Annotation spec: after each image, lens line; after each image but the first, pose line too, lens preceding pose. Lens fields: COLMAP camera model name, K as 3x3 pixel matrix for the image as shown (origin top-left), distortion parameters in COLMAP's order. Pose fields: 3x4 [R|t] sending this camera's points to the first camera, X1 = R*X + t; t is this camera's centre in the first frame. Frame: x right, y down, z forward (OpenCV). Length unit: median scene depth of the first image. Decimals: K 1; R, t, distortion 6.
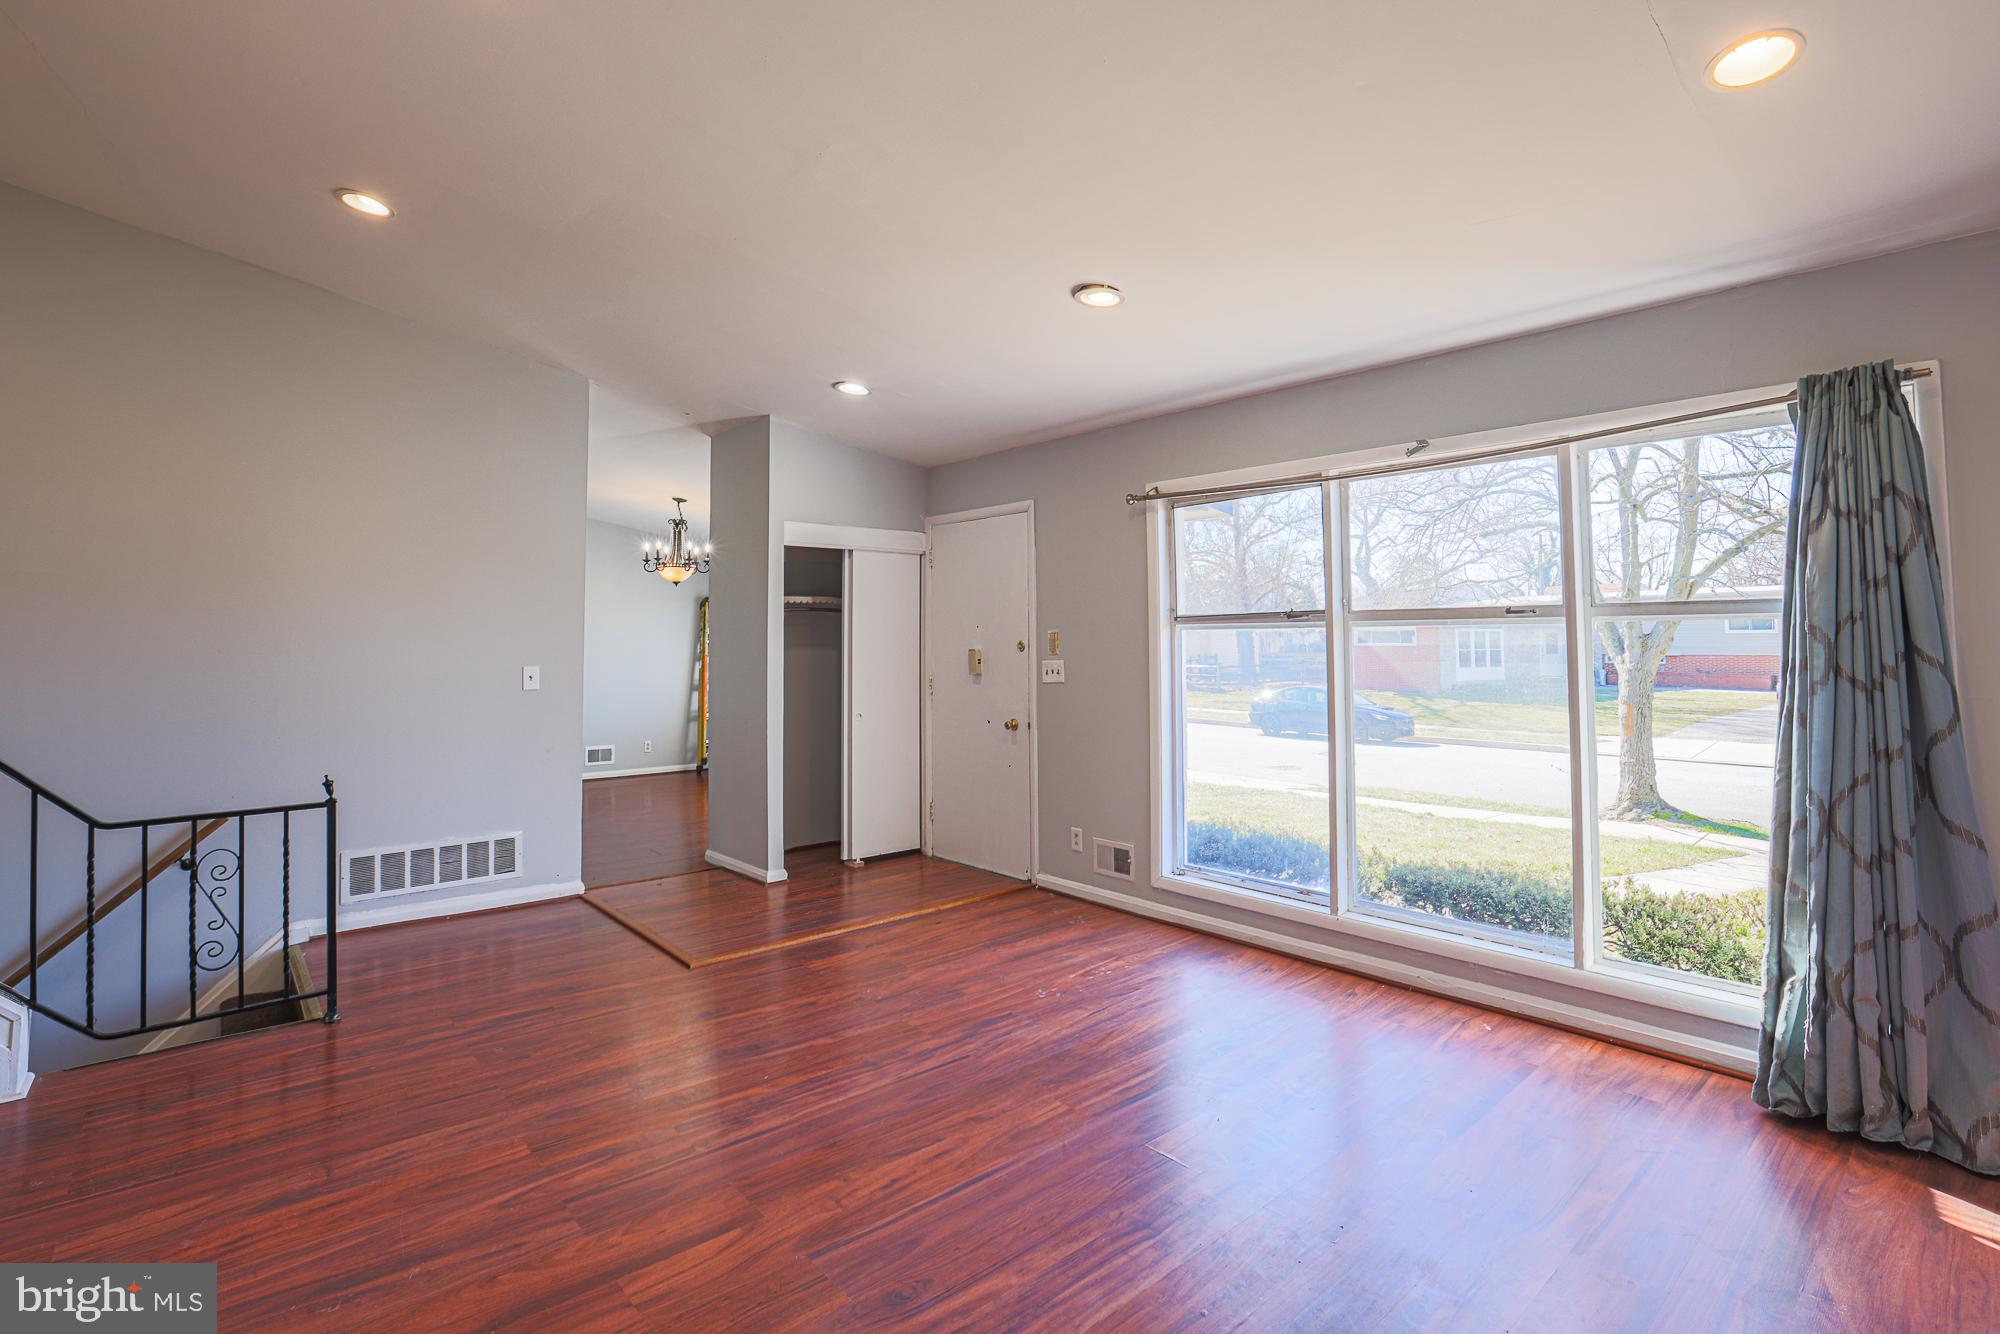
lens RADIAL K [[924.7, 0, 1029.2], [0, 924.7, 618.4], [0, 0, 1]] dist [-0.050314, 0.017403]
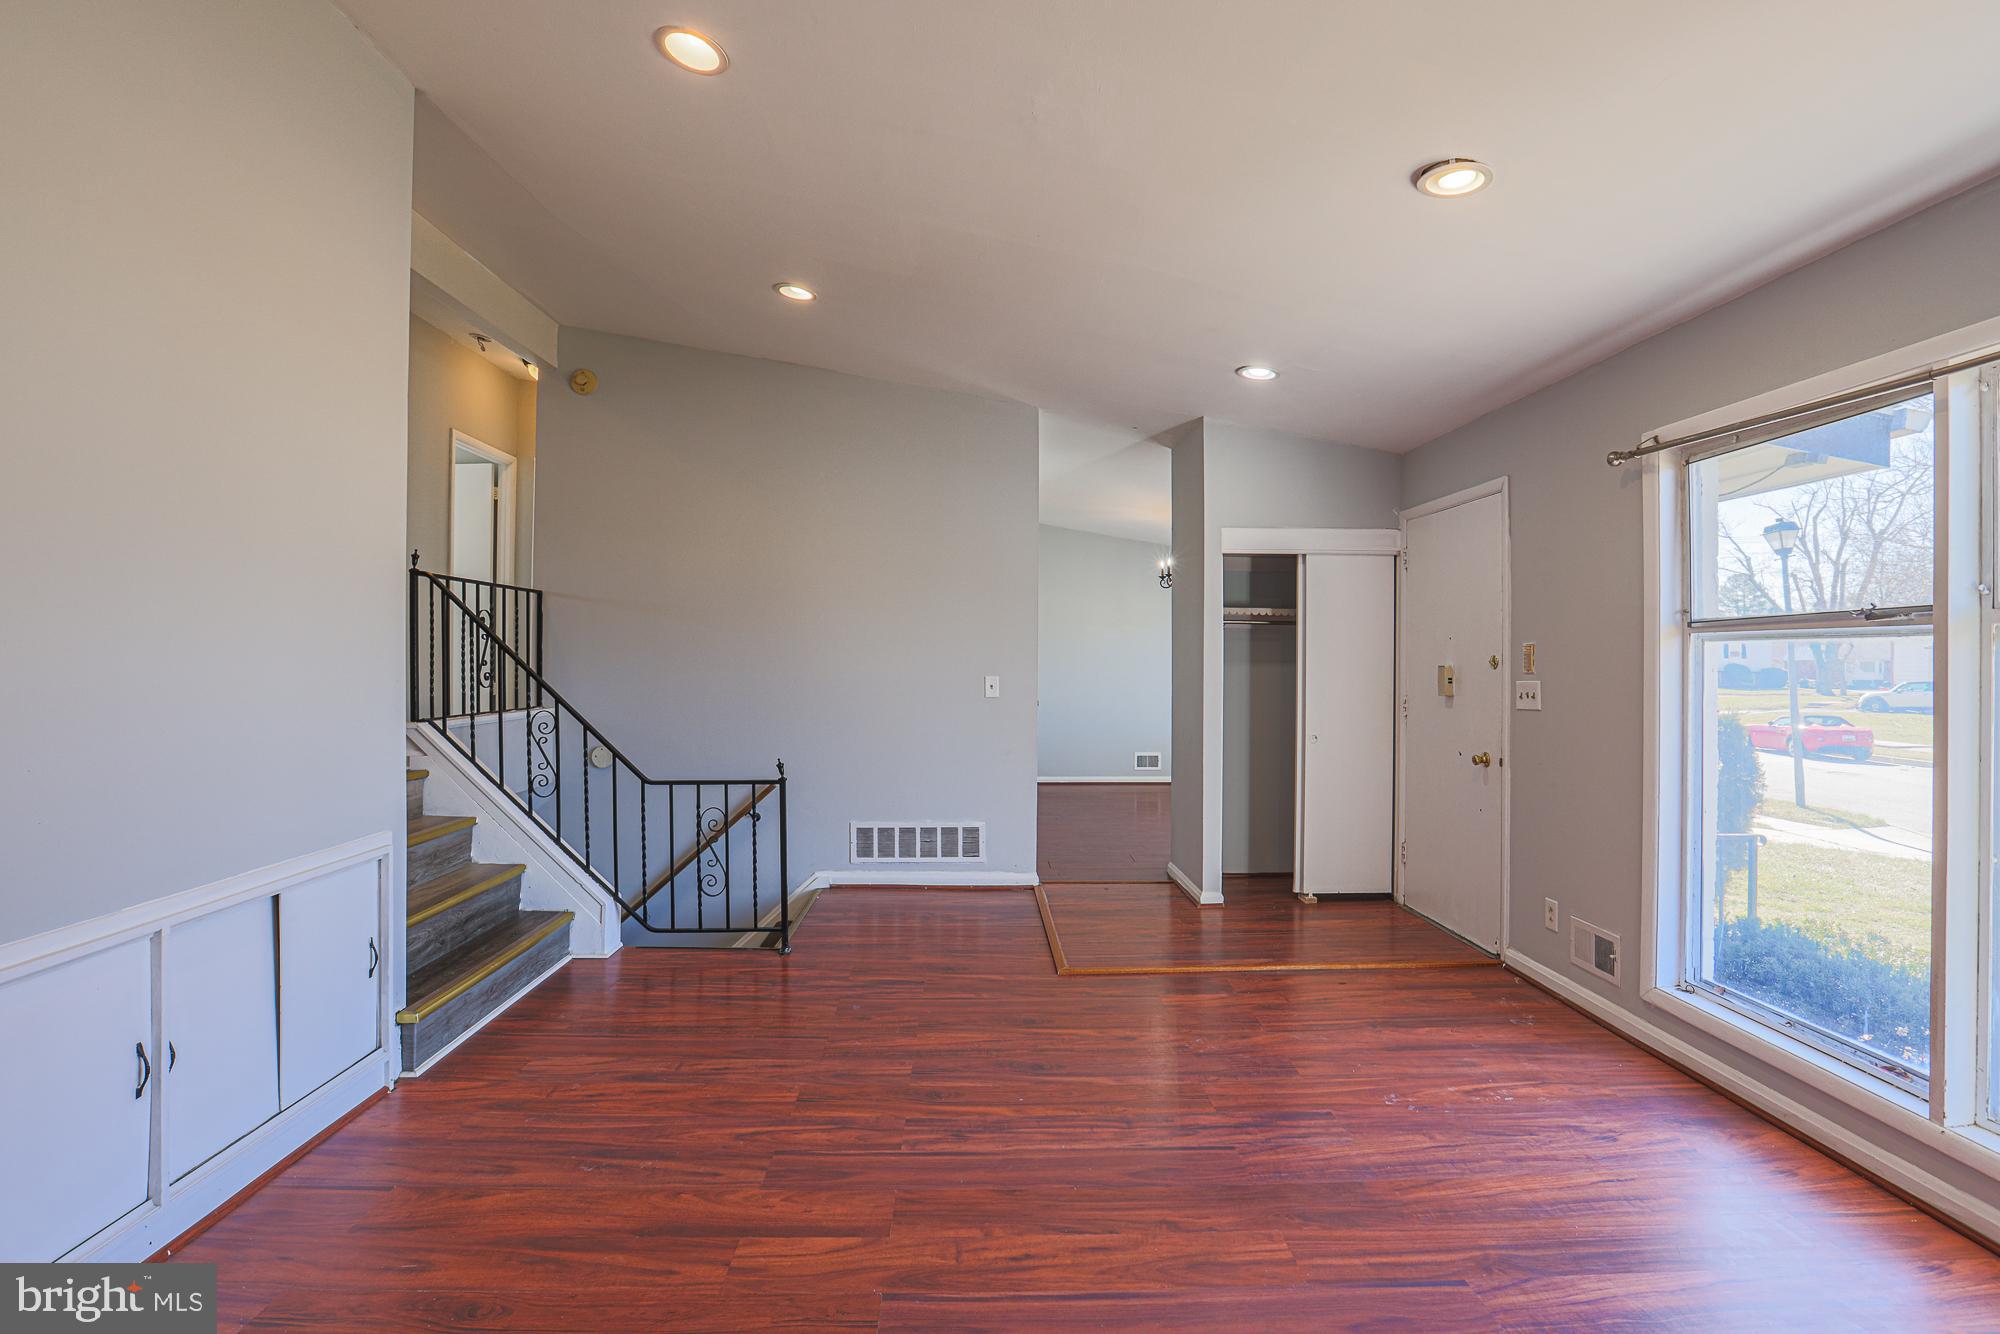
lens RADIAL K [[911.2, 0, 1026.6], [0, 911.2, 669.2], [0, 0, 1]] dist [-0.062409, 0.027062]
pose [[0.770322, 0.013525, -0.637512, 0.220806], [0.010724, 0.999359, 0.034160, 0.006888], [0.637565, -0.033151, 0.769683, 0.189426]]
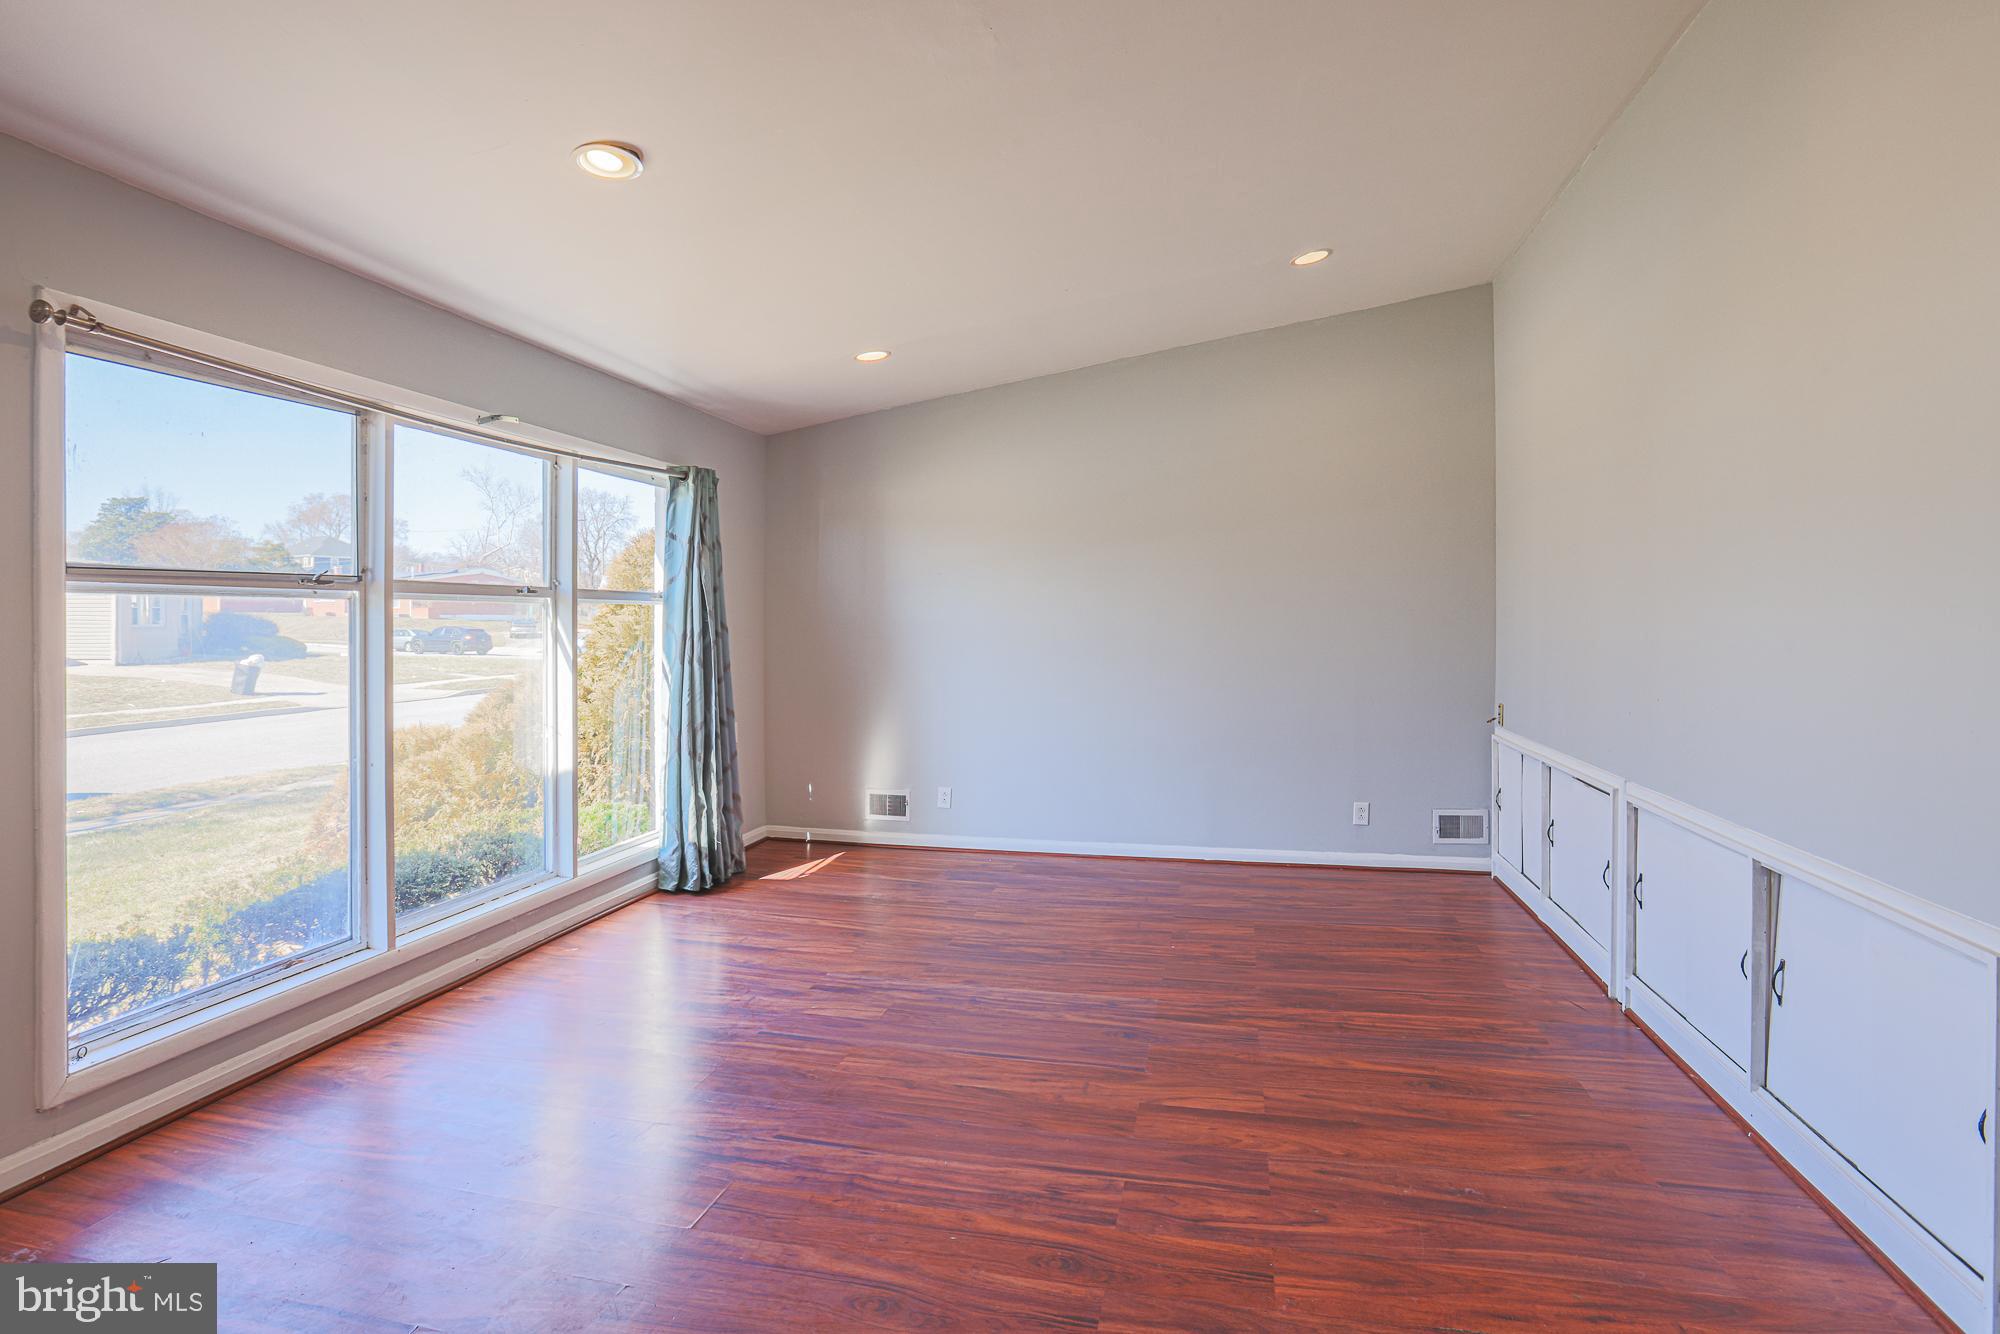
lens RADIAL K [[924.7, 0, 1029.2], [0, 924.7, 618.4], [0, 0, 1]] dist [-0.050314, 0.017403]
pose [[-0.569663, 0.002964, 0.821873, -0.611003], [-0.024205, 0.999499, -0.020381, 0.028456], [-0.821522, -0.031504, -0.569306, 0.930605]]
